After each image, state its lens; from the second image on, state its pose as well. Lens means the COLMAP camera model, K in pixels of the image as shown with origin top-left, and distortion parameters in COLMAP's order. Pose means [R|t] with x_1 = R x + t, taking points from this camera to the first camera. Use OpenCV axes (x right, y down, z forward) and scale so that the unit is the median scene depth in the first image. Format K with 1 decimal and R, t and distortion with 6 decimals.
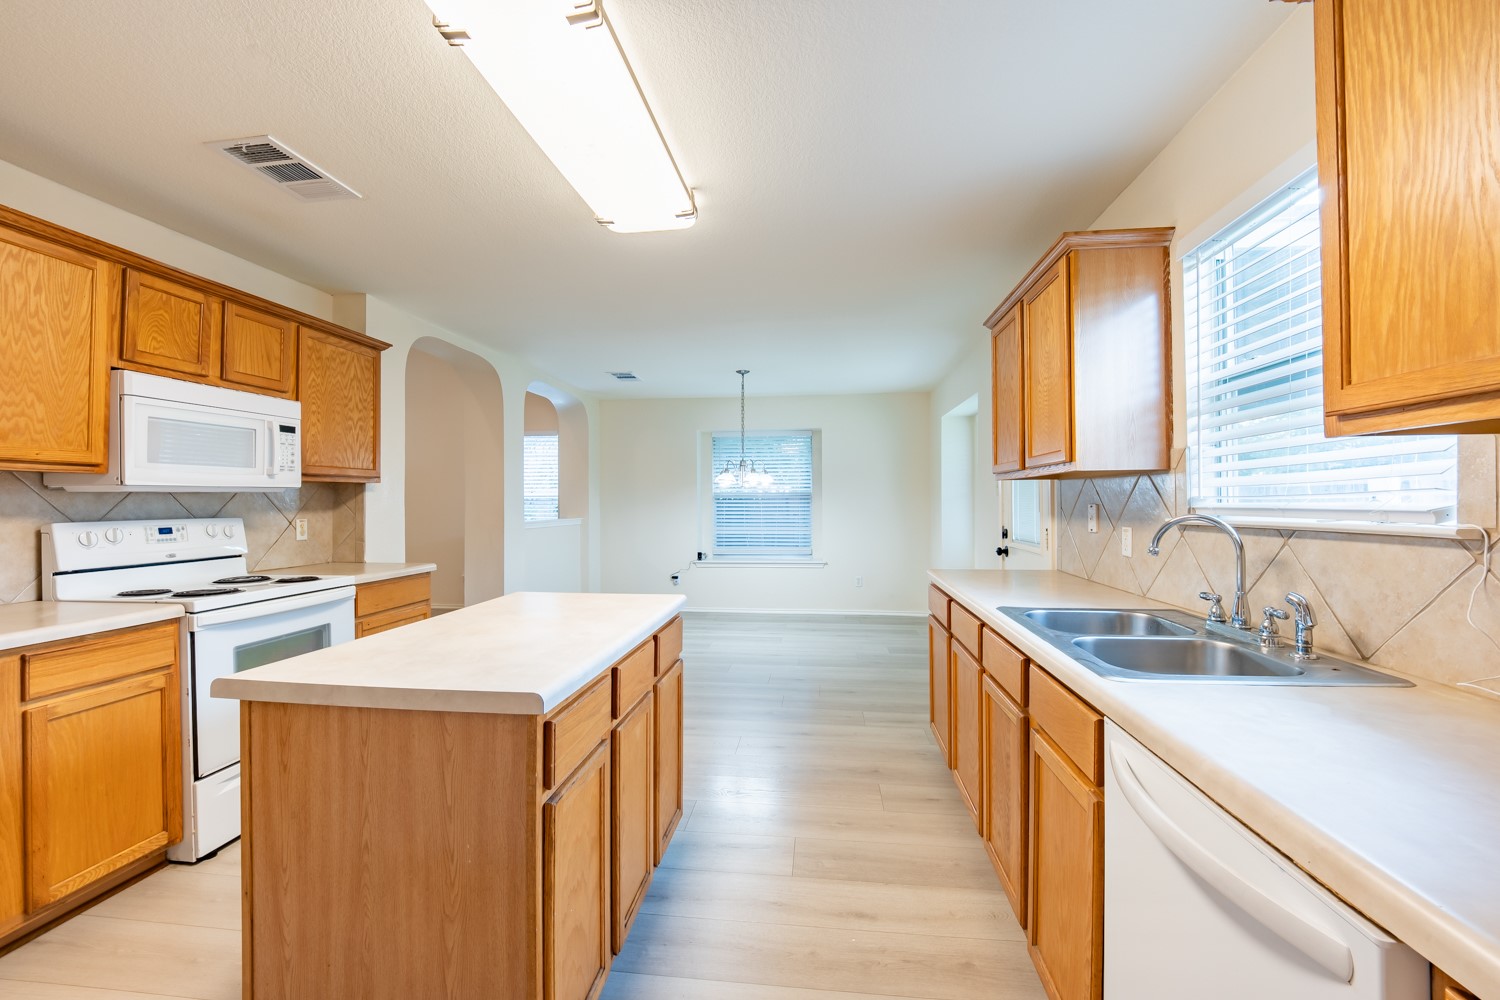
lens RADIAL K [[621.5, 0, 746.0], [0, 621.5, 499.4], [0, 0, 1]] dist [0.001116, -0.007096]
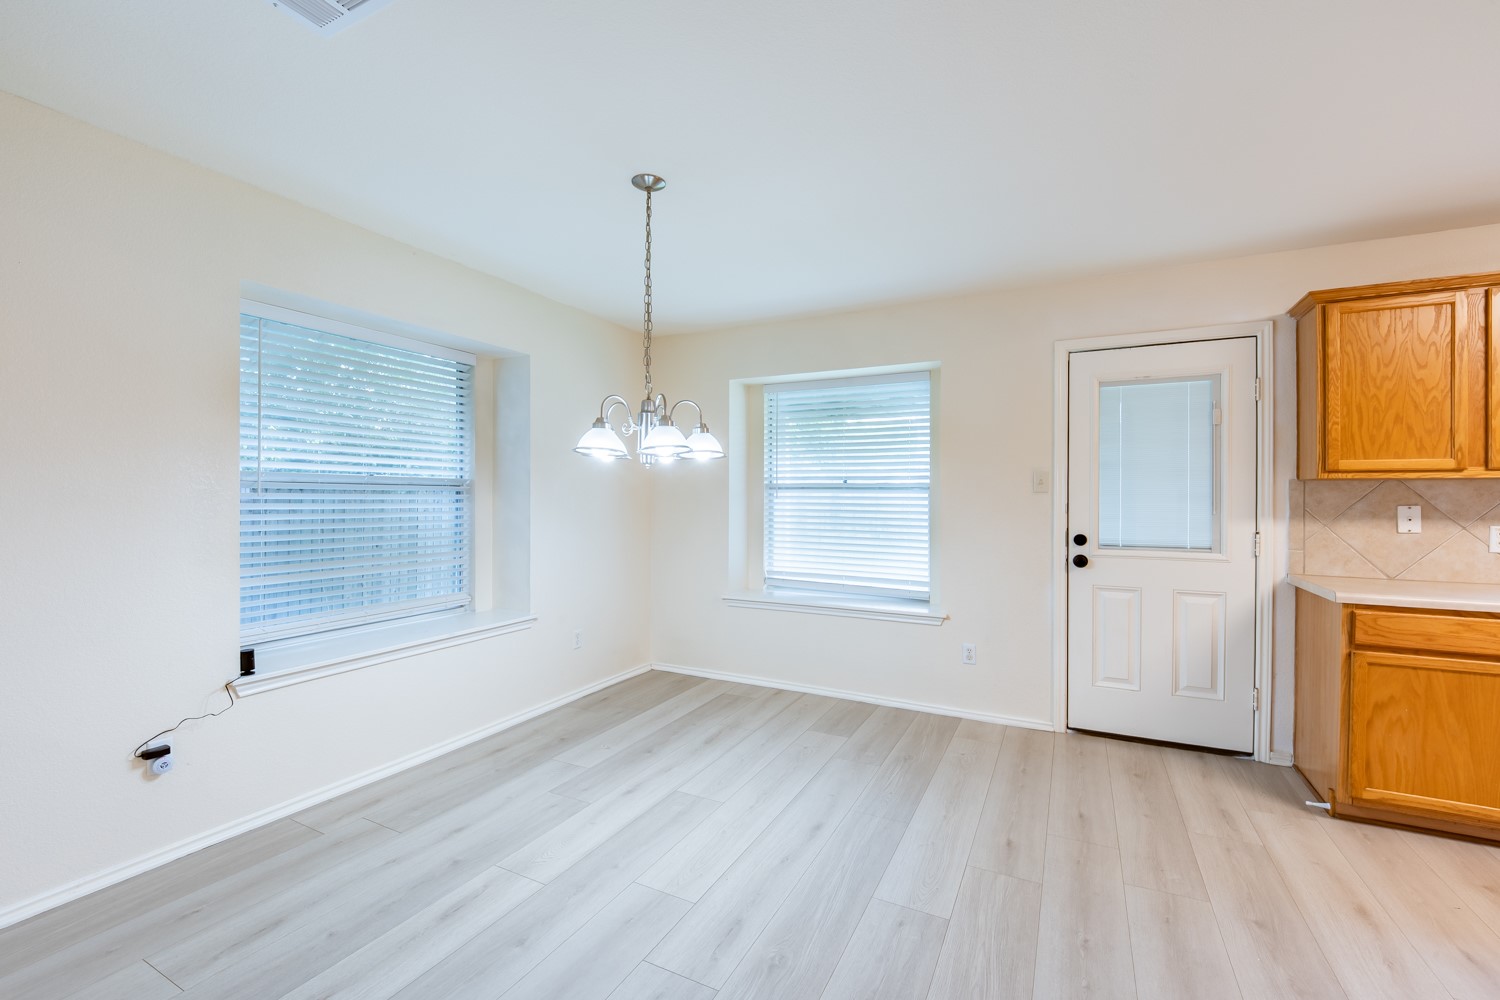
lens RADIAL K [[634.6, 0, 750.0], [0, 634.6, 500.0], [0, 0, 1]] dist [-0.011262, -0.000795]
pose [[0.342033, 0.000965, 0.939687, -0.732786], [-0.007580, 0.999970, 0.001732, 0.004294], [-0.939657, -0.007715, 0.342030, 1.547582]]
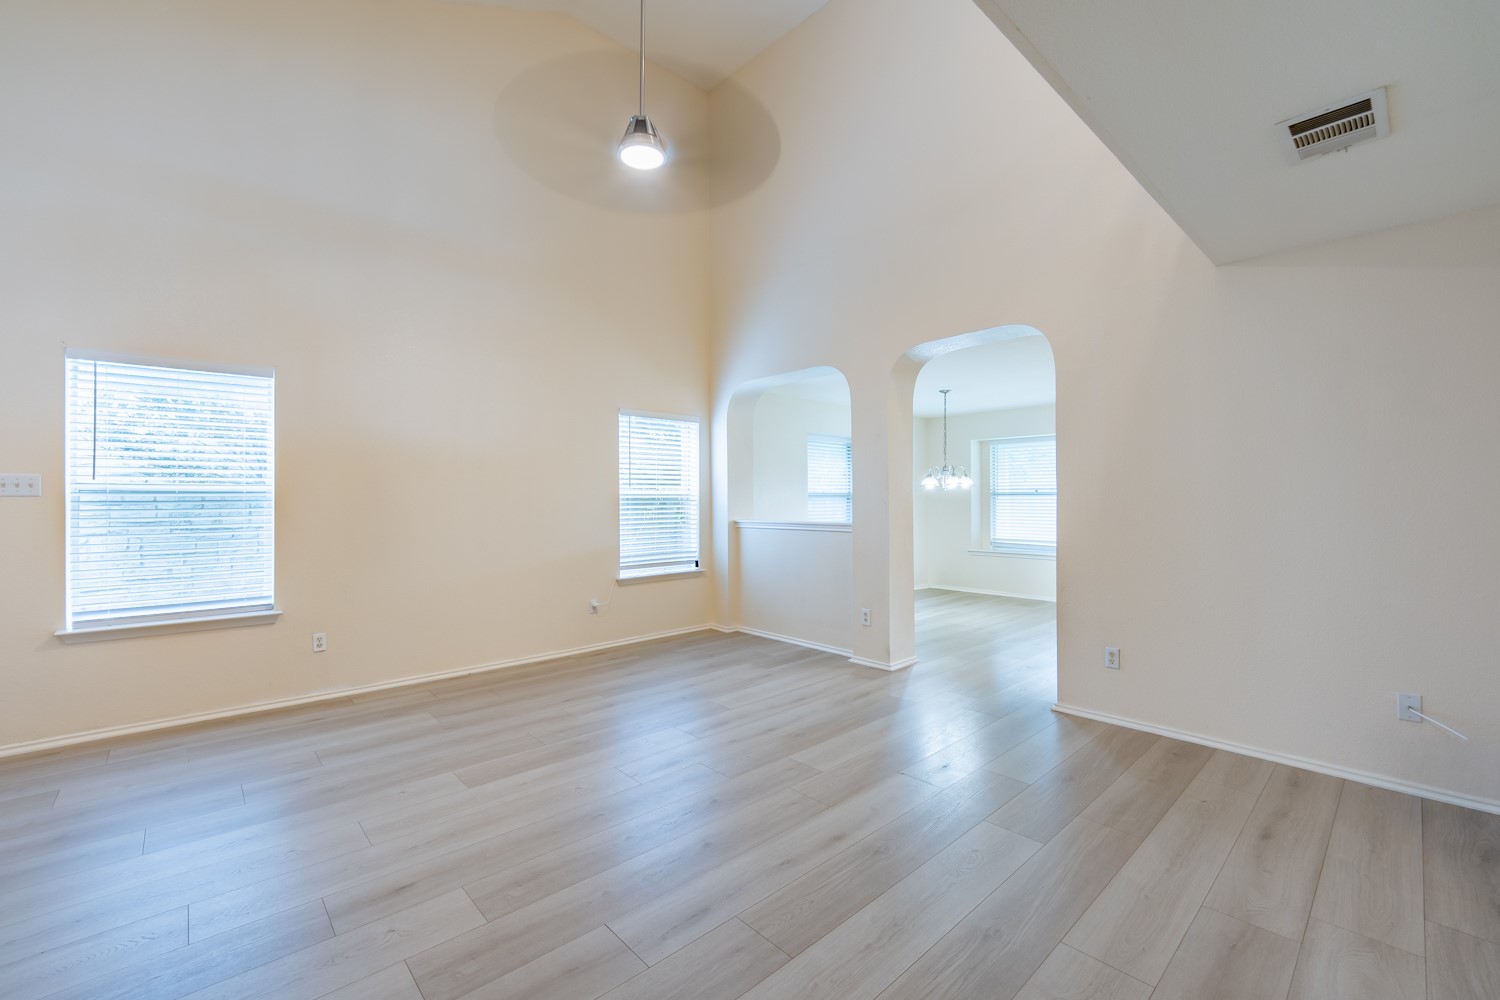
lens RADIAL K [[621.5, 0, 746.0], [0, 621.5, 499.4], [0, 0, 1]] dist [0.001116, -0.007096]
pose [[0.650793, 0.001337, 0.759254, -2.248127], [0.000669, 0.999997, -0.002335, 0.006580], [-0.759255, 0.002027, 0.650790, 1.008993]]
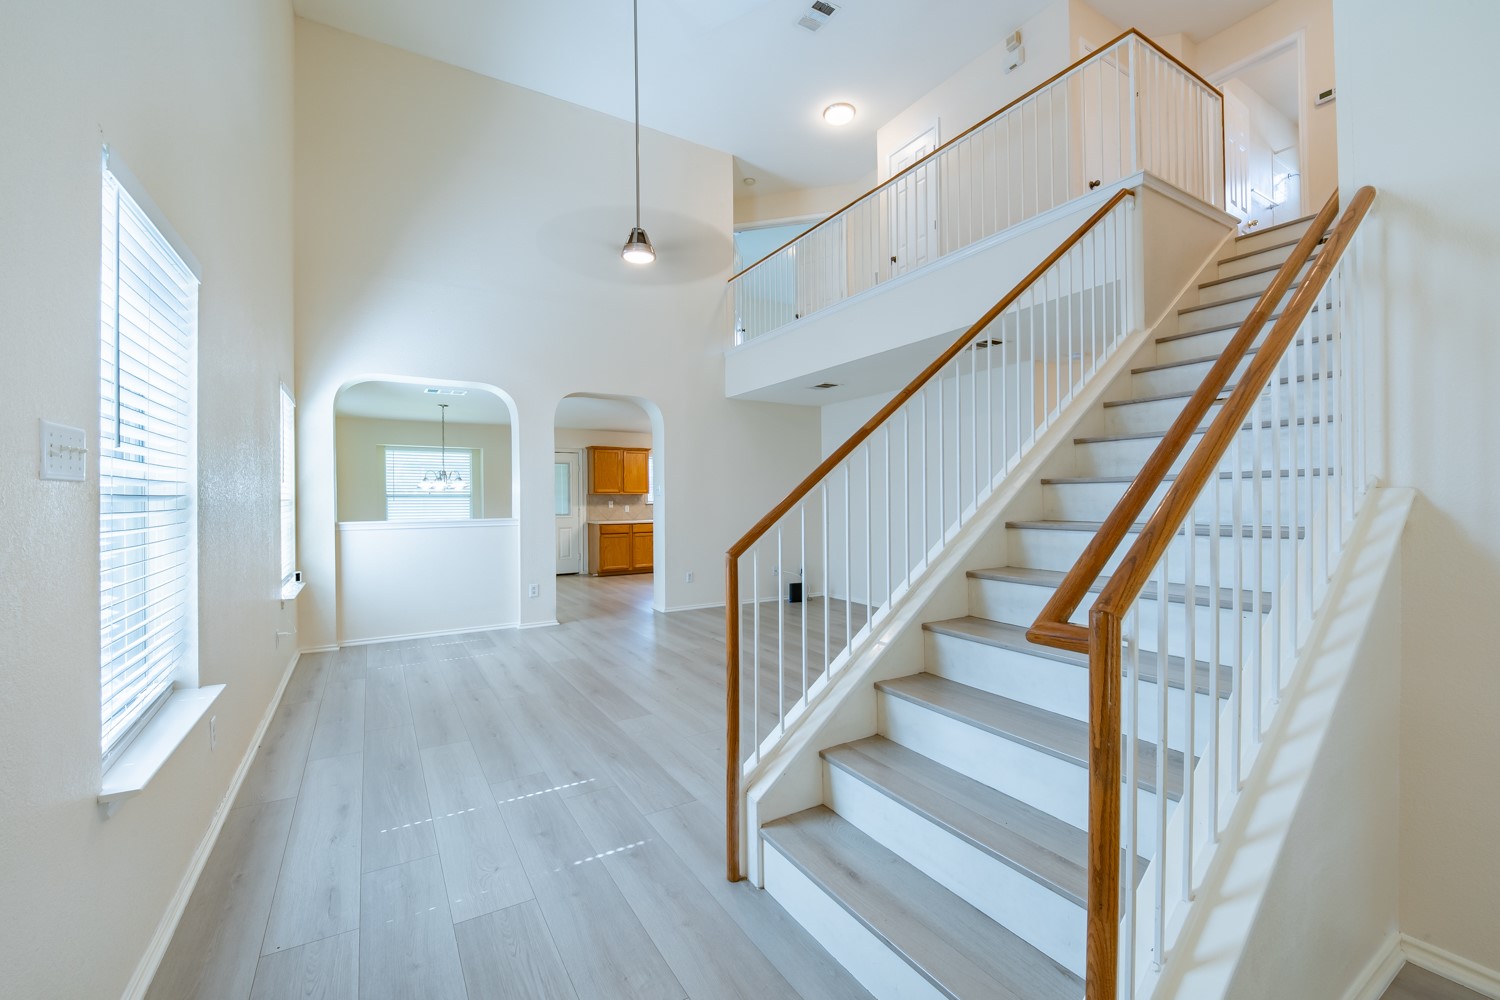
lens RADIAL K [[618.4, 0, 750.0], [0, 618.4, 500.0], [0, 0, 1]] dist [0.026415, -0.000203]
pose [[-0.622484, 0.005480, 0.782613, -2.923439], [0.006373, 0.999978, -0.001934, 0.013966], [-0.782606, 0.003784, -0.622505, 2.590157]]
